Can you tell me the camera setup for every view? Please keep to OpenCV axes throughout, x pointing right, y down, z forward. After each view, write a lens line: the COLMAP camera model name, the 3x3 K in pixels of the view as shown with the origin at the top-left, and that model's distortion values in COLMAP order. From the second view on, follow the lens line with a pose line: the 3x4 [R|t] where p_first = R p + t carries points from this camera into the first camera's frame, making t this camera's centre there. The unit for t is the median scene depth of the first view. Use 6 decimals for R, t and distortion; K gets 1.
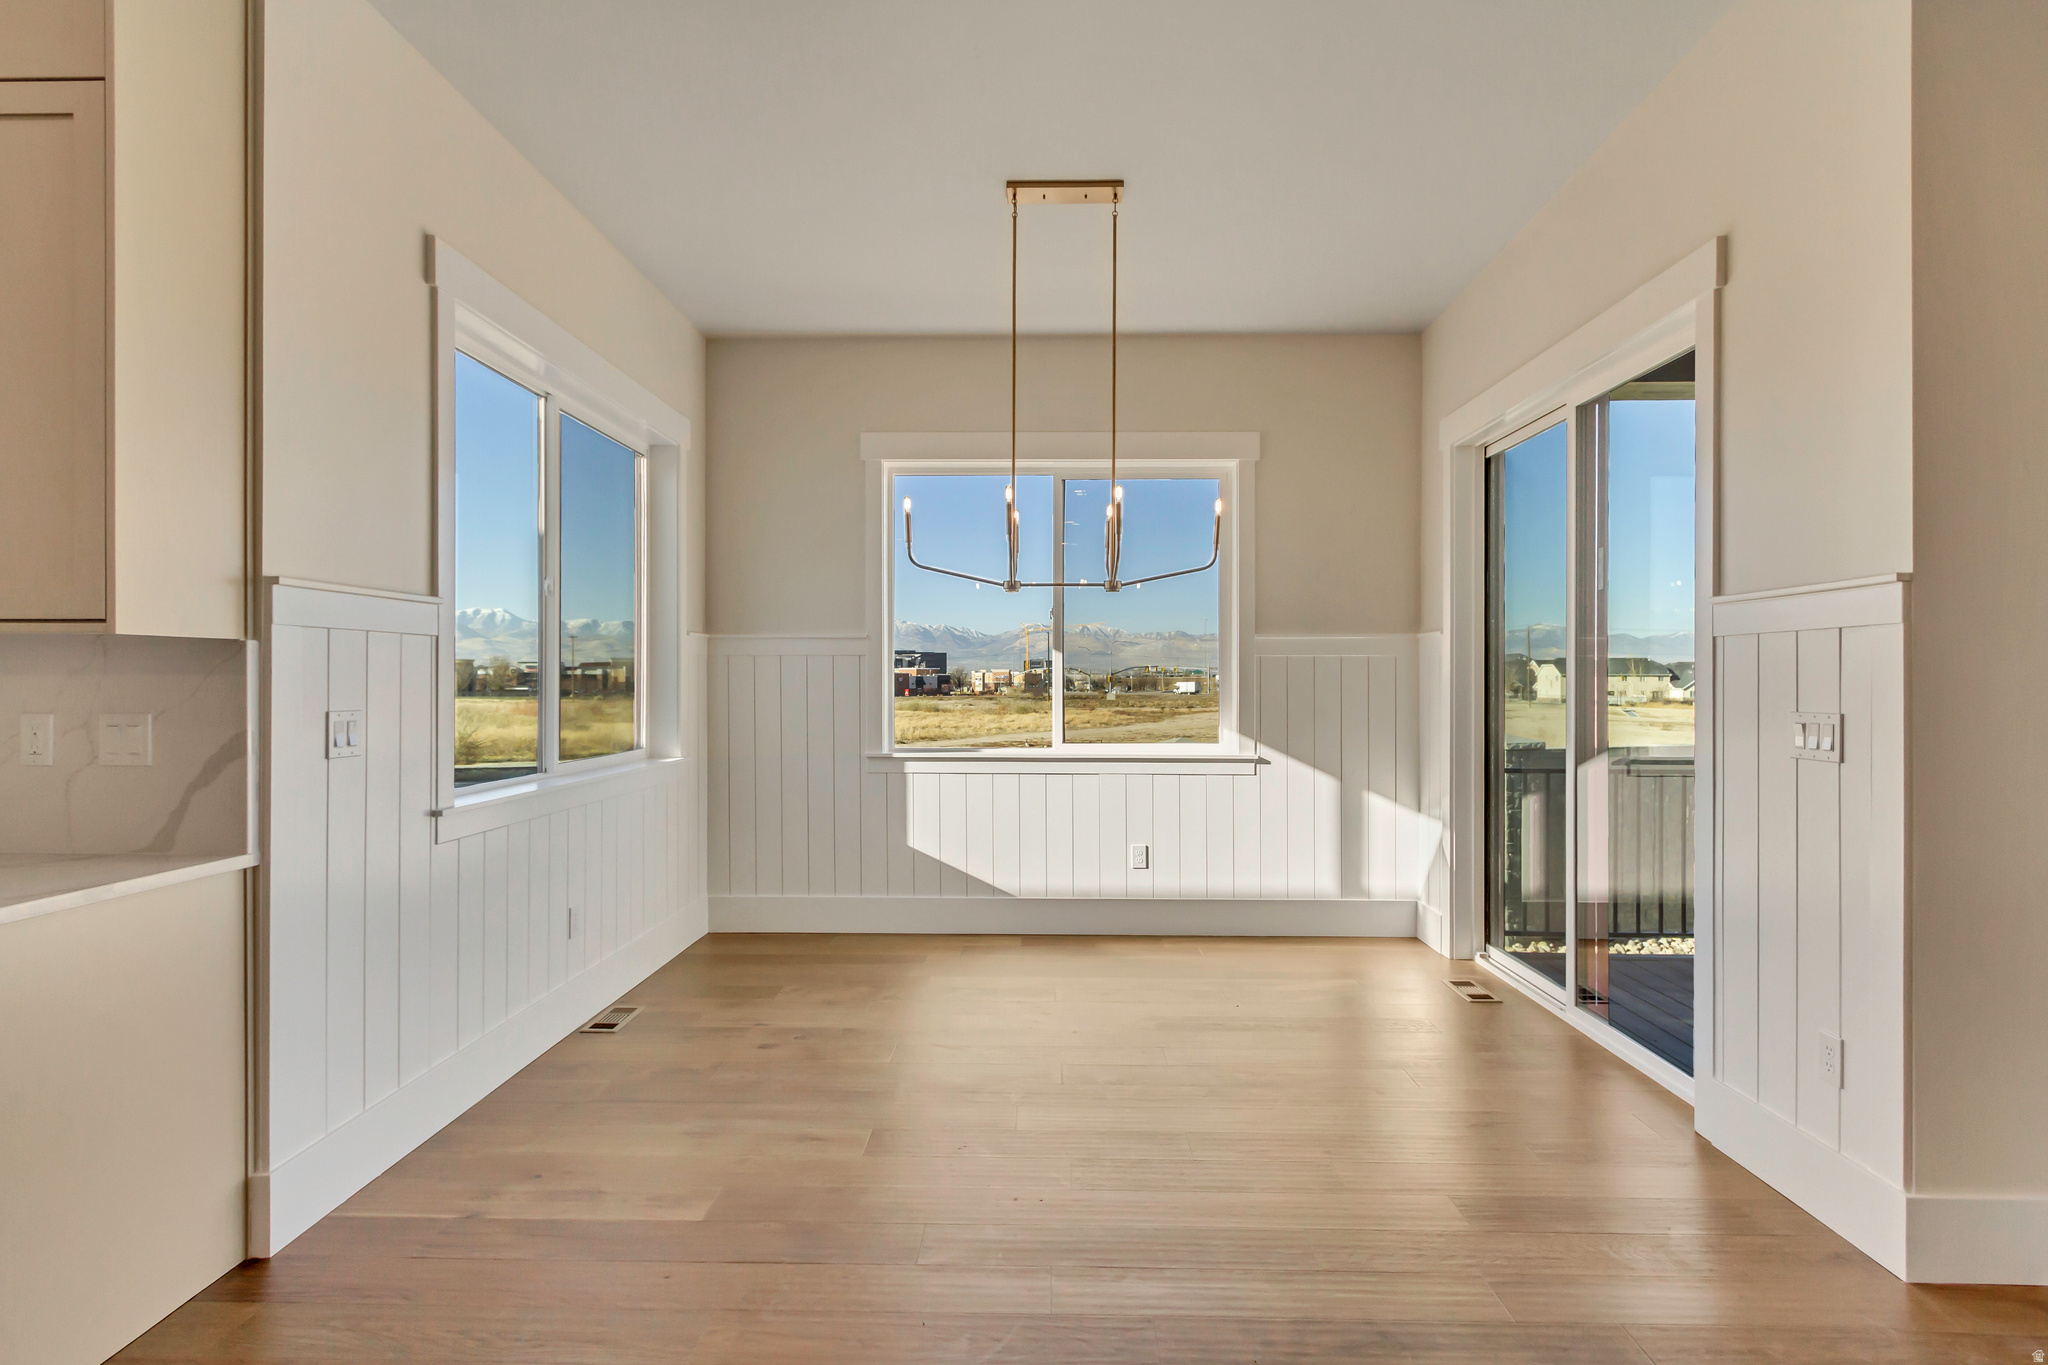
lens RADIAL K [[1000.9, 0, 1027.8], [0, 1000.9, 680.6], [0, 0, 1]] dist [0.000931, -0.000219]
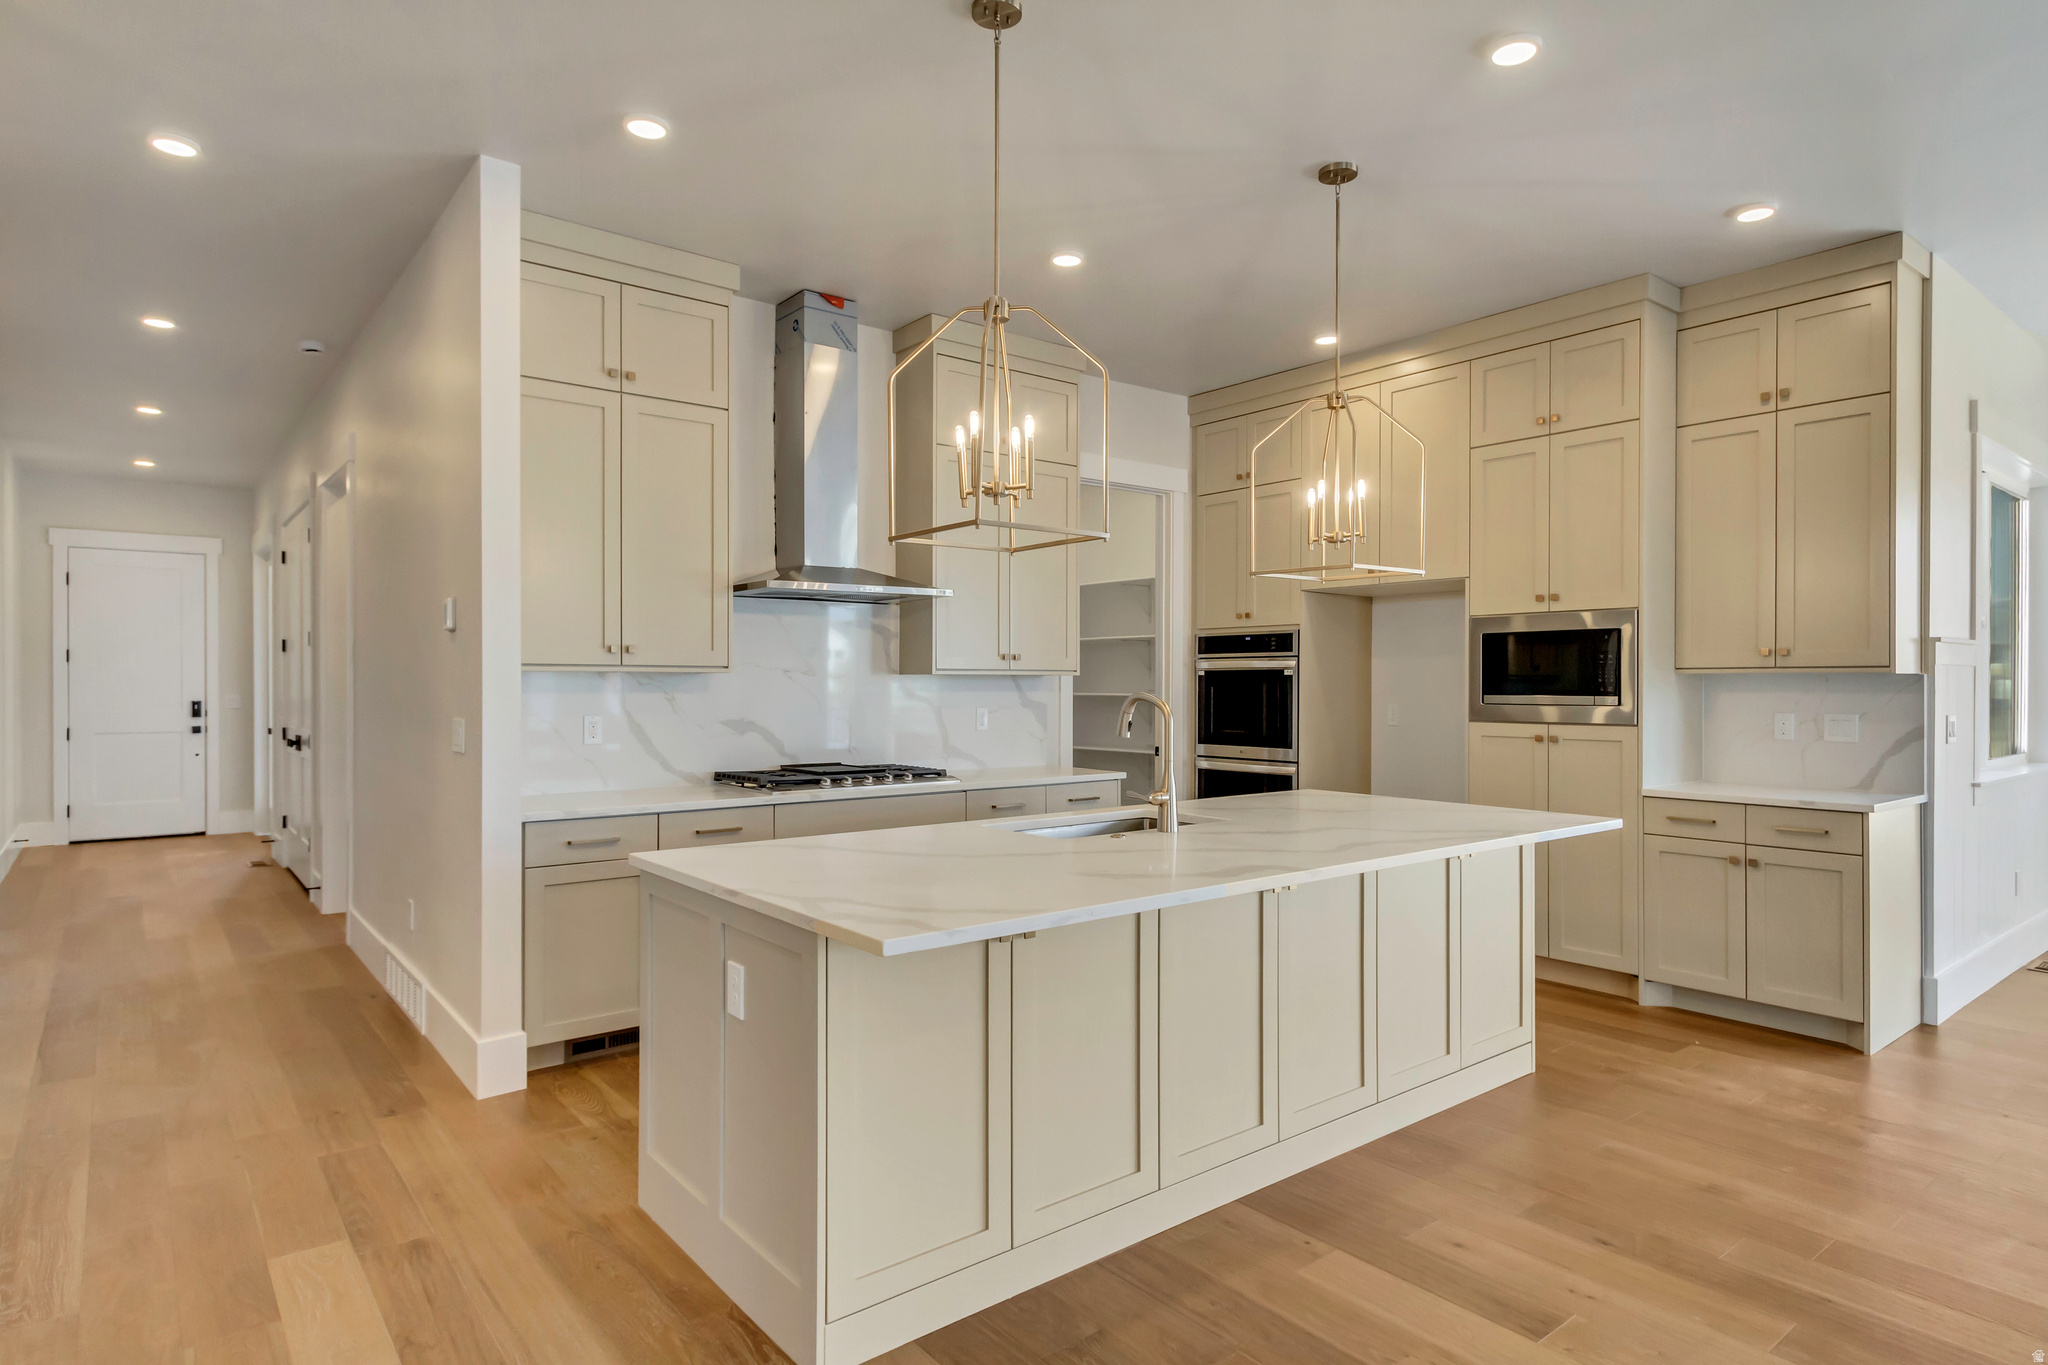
lens RADIAL K [[1129.9, 0, 1027.7], [0, 1129.9, 685.8], [0, 0, 1]] dist [0.003705, 0.001461]
pose [[0.642863, 0.000101, -0.765981, -0.207504], [-0.001673, 0.999998, -0.001273, -0.011330], [0.765980, 0.002099, 0.642861, -1.191703]]
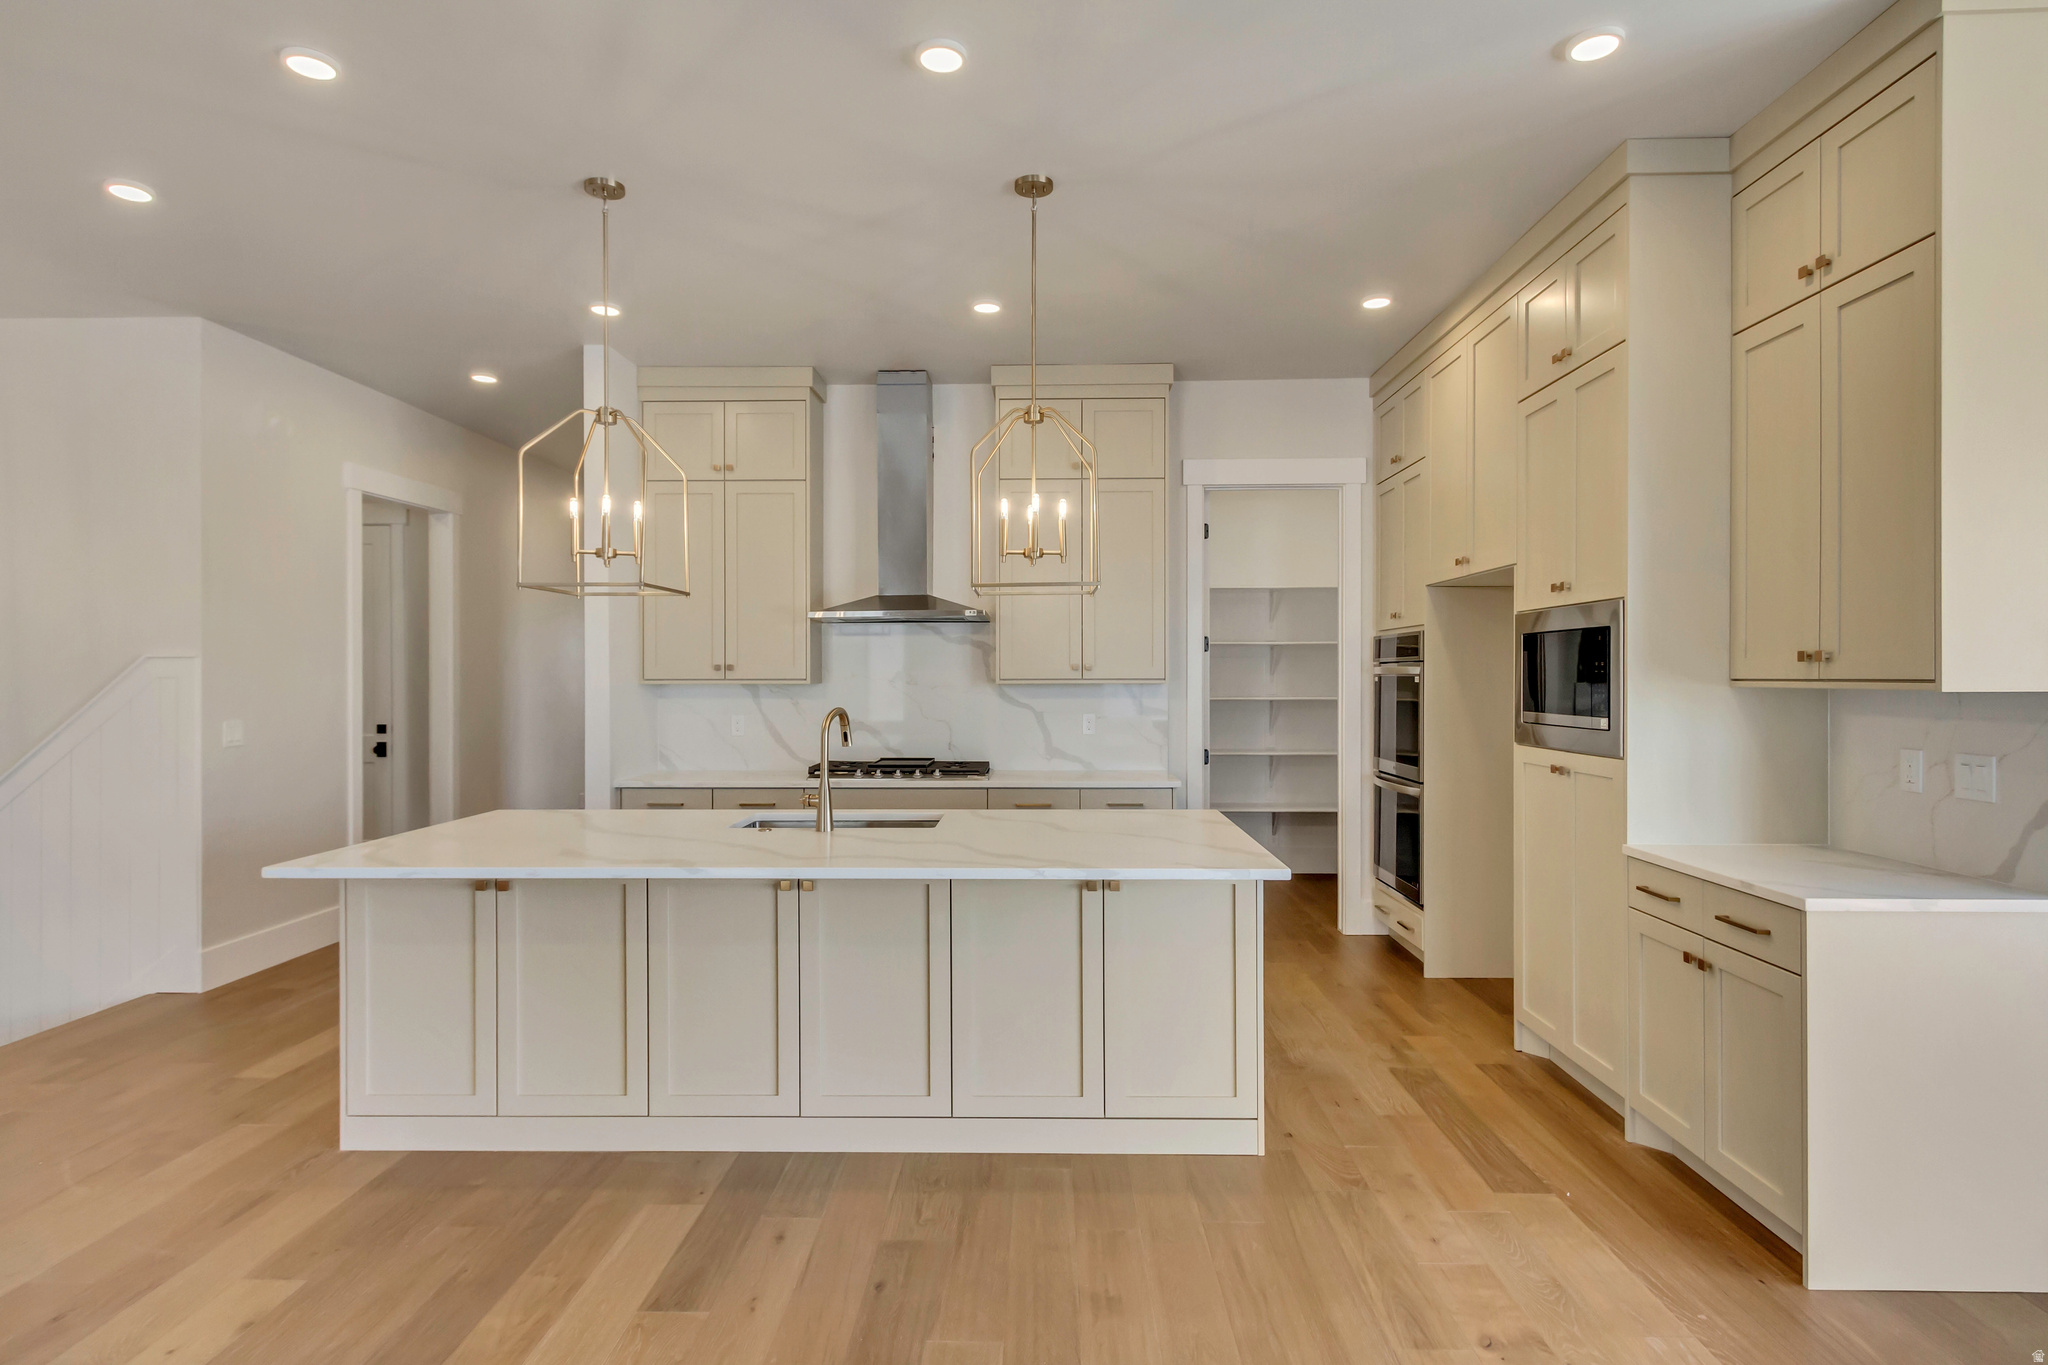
lens RADIAL K [[1064.3, 0, 1024.0], [0, 1064.3, 682.5], [0, 0, 1]] dist [0.001217, -0.000702]
pose [[0.000058, 0.004533, -0.999990, 0.249172], [0.000093, 0.999990, 0.004533, -0.043810], [1.000000, -0.000093, 0.000058, -0.068935]]
